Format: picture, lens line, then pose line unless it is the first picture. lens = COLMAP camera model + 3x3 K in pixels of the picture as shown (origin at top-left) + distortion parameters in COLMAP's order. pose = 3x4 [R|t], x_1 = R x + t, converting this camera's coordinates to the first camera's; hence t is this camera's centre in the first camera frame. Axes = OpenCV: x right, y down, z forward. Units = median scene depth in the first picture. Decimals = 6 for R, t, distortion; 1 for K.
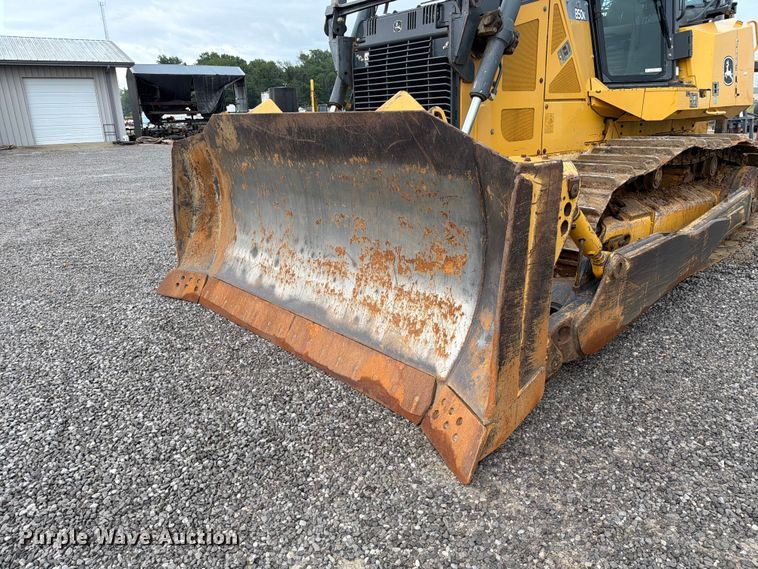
lens RADIAL K [[544.7, 0, 385.9], [0, 544.7, 294.8], [0, 0, 1]] dist [0.079352, -0.096742]
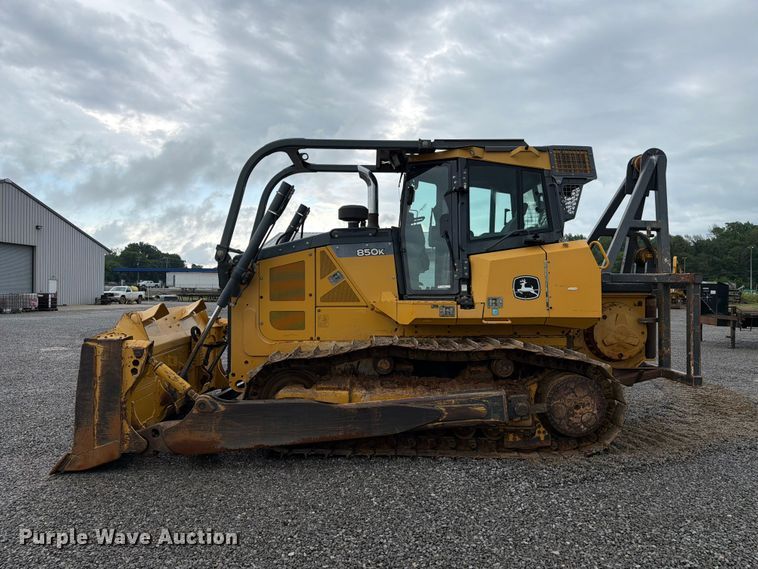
lens RADIAL K [[516.1, 0, 375.8], [0, 516.1, 281.8], [0, 0, 1]] dist [0.002779, -0.003765]
pose [[0.753892, 0.022347, -0.656618, 1.604071], [-0.228260, 0.946073, -0.229877, -0.142352], [0.616071, 0.323182, 0.718338, 0.037517]]
